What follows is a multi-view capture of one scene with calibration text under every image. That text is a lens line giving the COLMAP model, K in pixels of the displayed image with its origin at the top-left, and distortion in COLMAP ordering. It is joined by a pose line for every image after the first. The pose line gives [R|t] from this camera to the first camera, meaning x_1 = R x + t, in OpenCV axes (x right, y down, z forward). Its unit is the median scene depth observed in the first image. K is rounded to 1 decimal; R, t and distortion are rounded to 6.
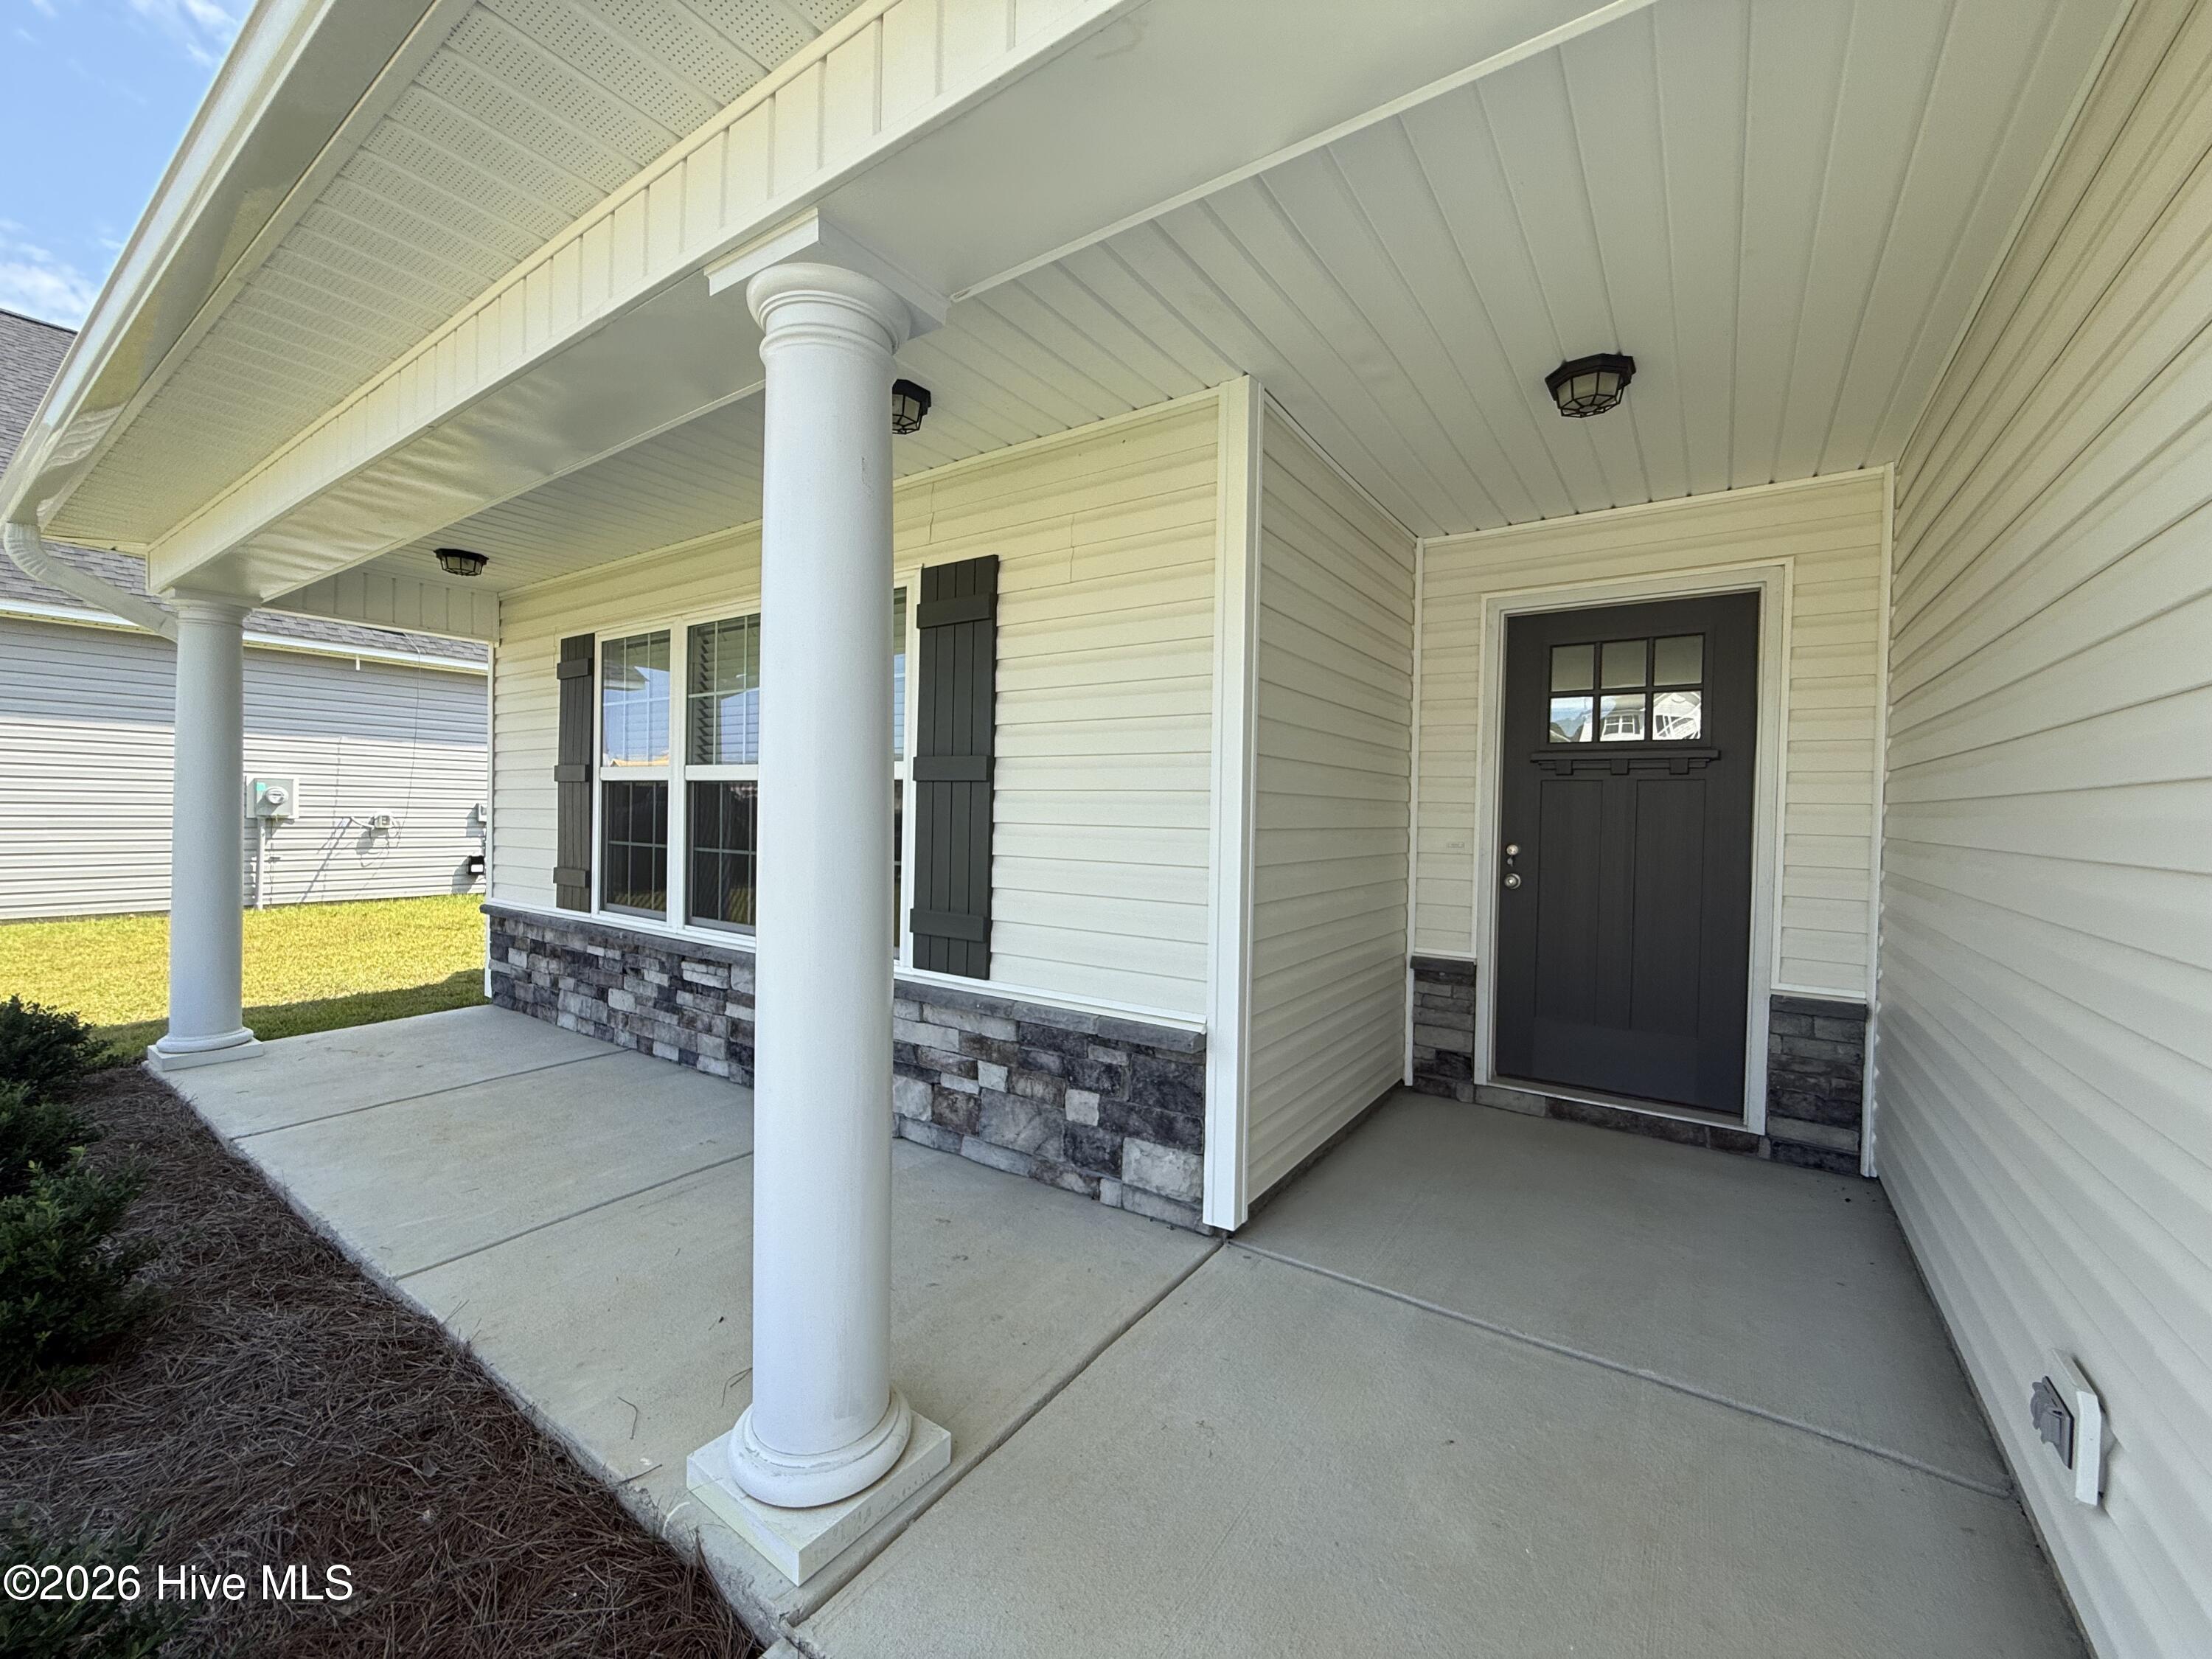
lens RADIAL K [[883.2, 0, 1112.0], [0, 883.2, 823.8], [0, 0, 1]] dist [-0.001606, -0.000036]
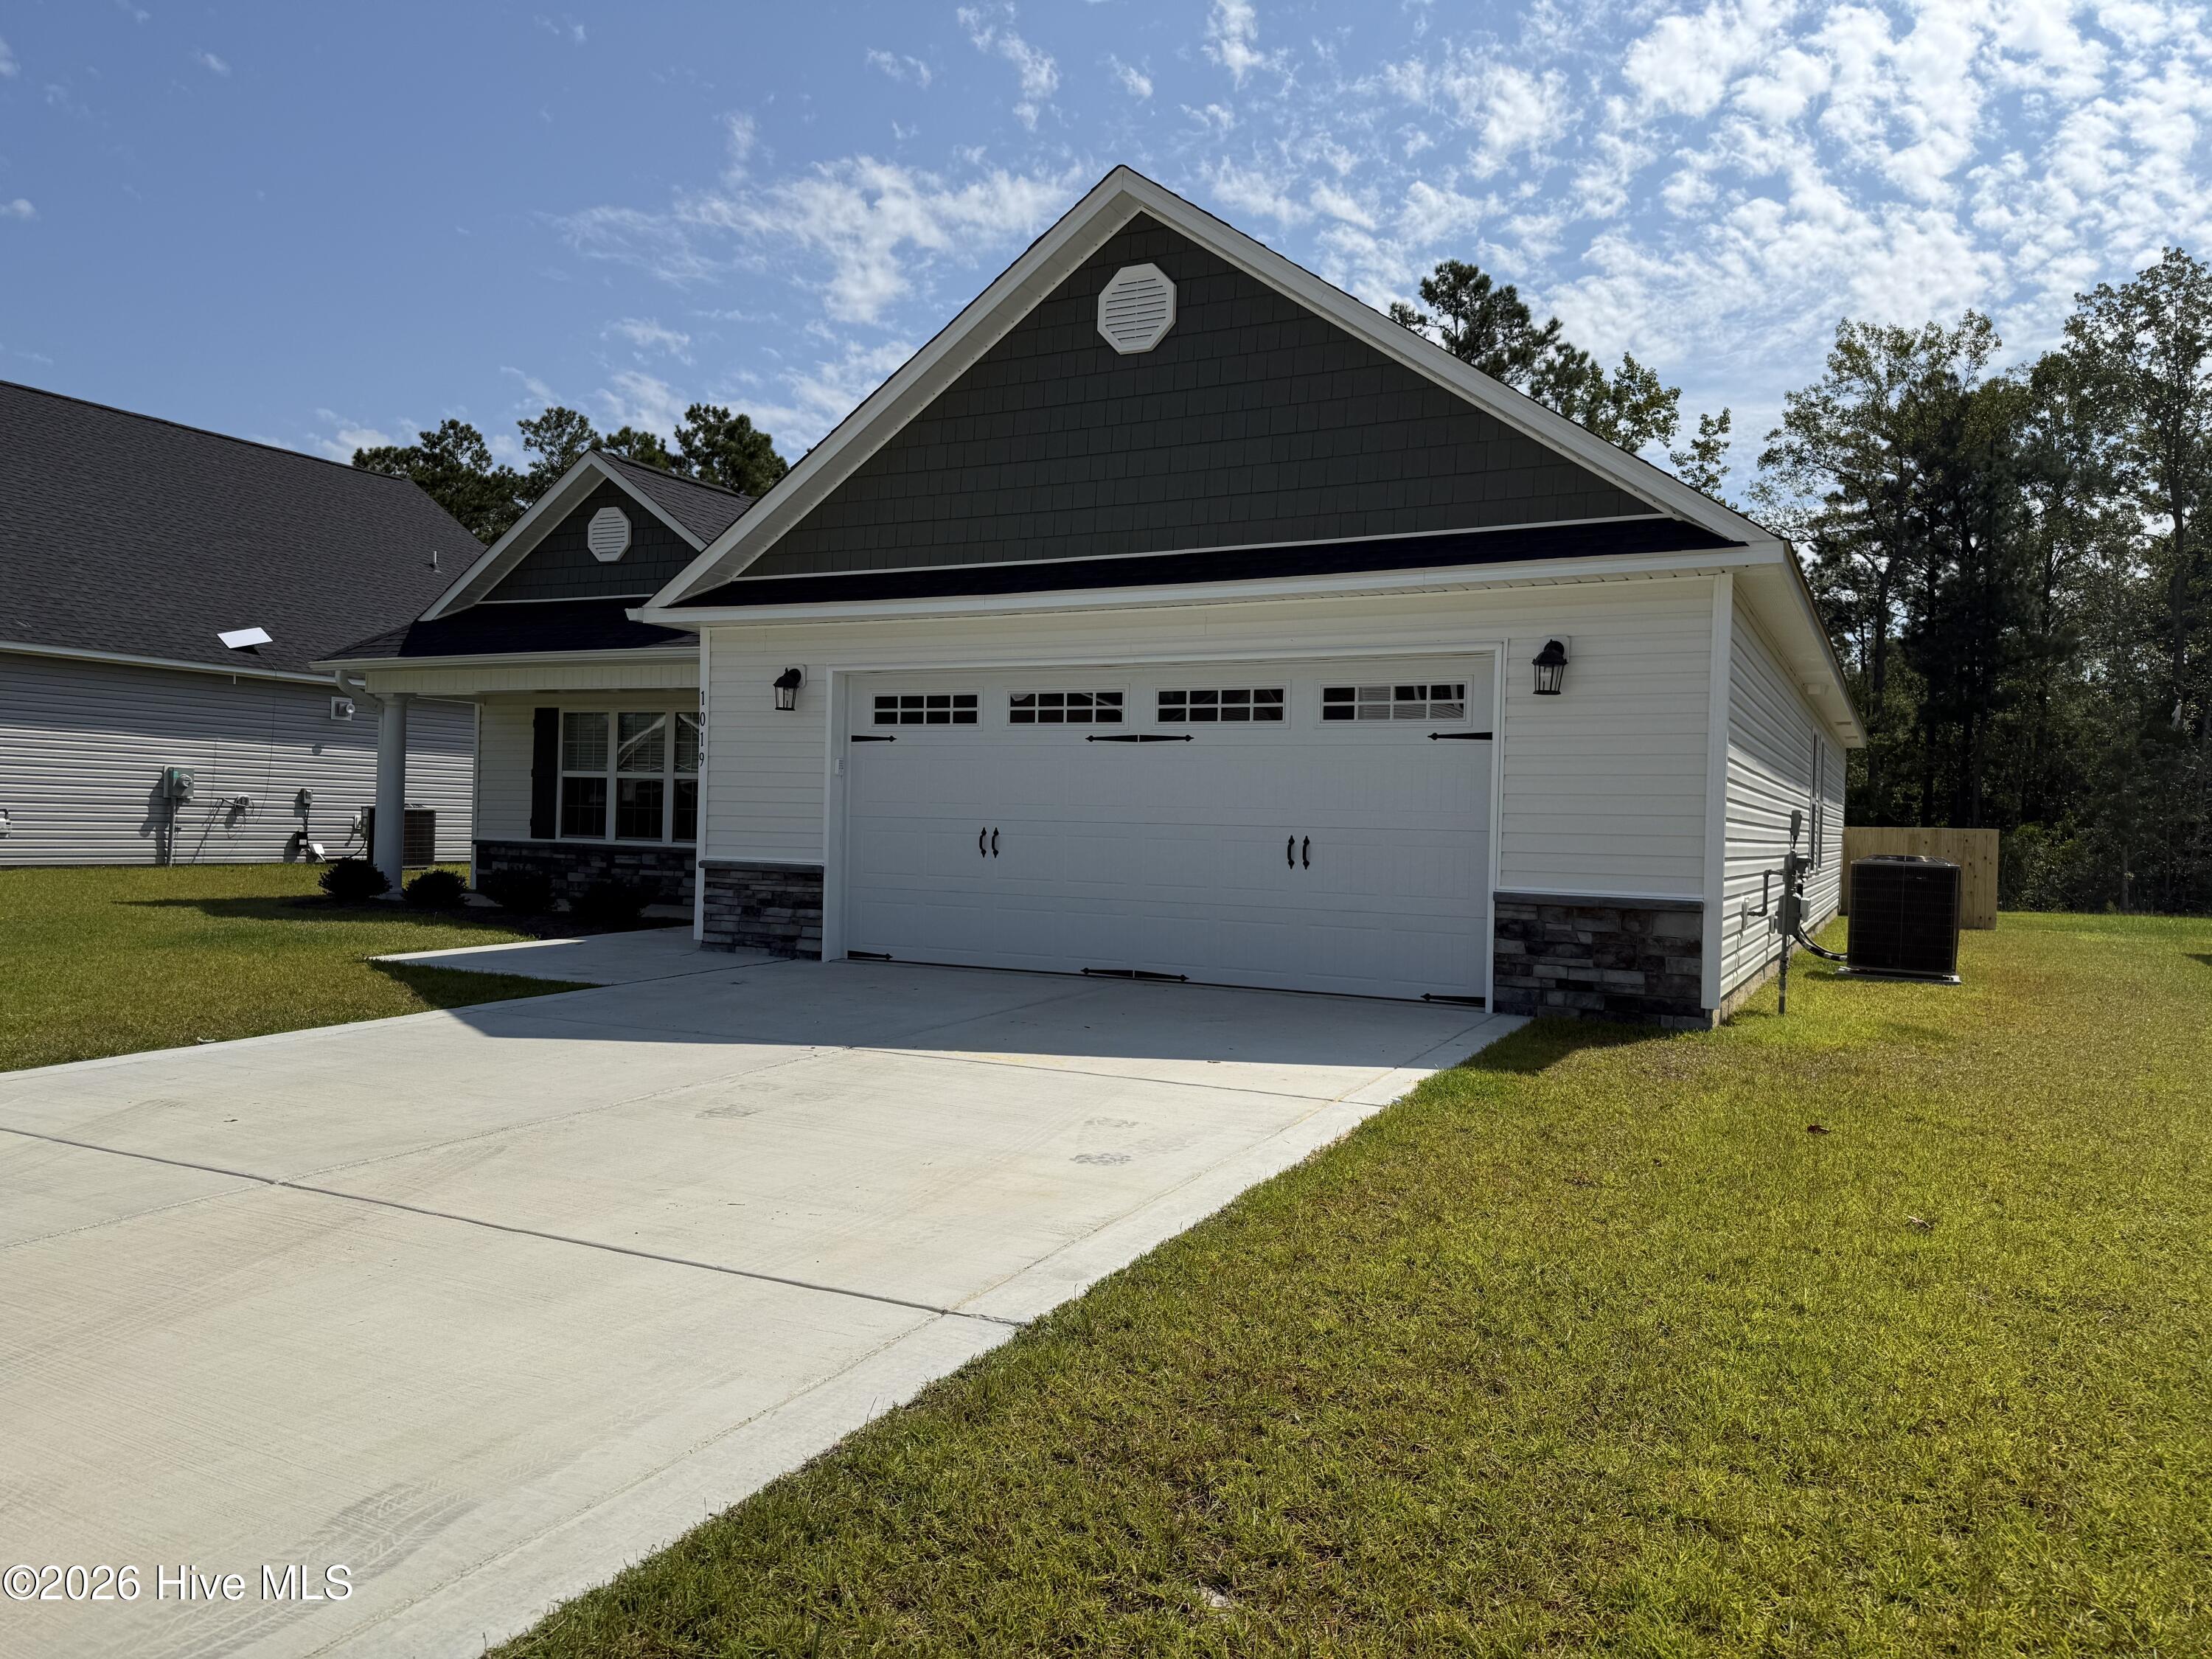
lens RADIAL K [[1557.6, 0, 1101.0], [0, 1557.6, 836.7], [0, 0, 1]] dist [0.011428, -0.001067]
pose [[0.991658, 0.005307, 0.128789, 0.225328], [-0.004942, 0.999983, -0.003156, 0.098010], [-0.128804, 0.002493, 0.991667, -2.821525]]
